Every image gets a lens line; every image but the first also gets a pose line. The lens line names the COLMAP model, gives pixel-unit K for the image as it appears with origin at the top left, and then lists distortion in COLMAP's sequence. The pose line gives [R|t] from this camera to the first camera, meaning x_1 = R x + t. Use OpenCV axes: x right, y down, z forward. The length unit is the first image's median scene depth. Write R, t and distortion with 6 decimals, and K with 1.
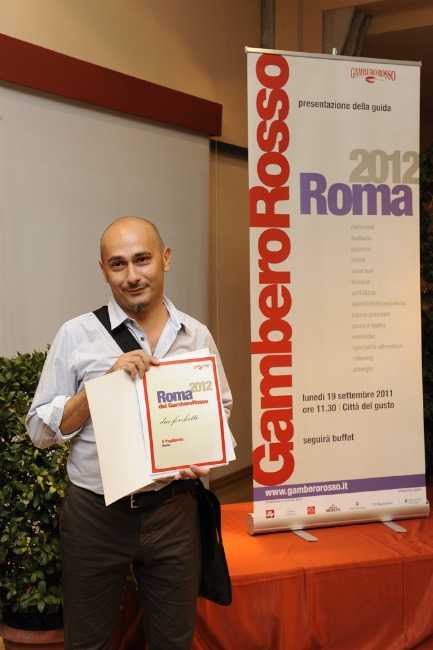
lens RADIAL K [[909.3, 0, 216.5], [0, 909.3, 325.0], [0, 0, 1]] dist [0.129914, 0.002447]
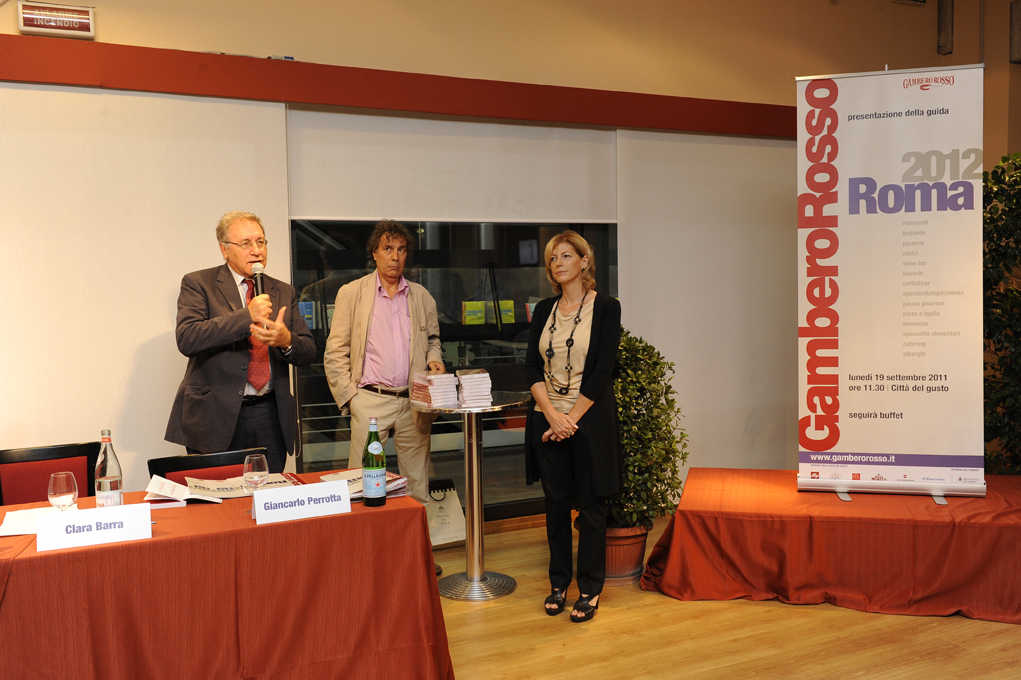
lens RADIAL K [[898.4, 0, 510.5], [0, 898.4, 340.0], [0, 0, 1]] dist [0.002602, -0.006083]
pose [[0.824470, 0.018789, -0.565593, 0.373818], [-0.013378, 0.999816, 0.013713, 0.023903], [0.565747, -0.003739, 0.824570, -0.154538]]
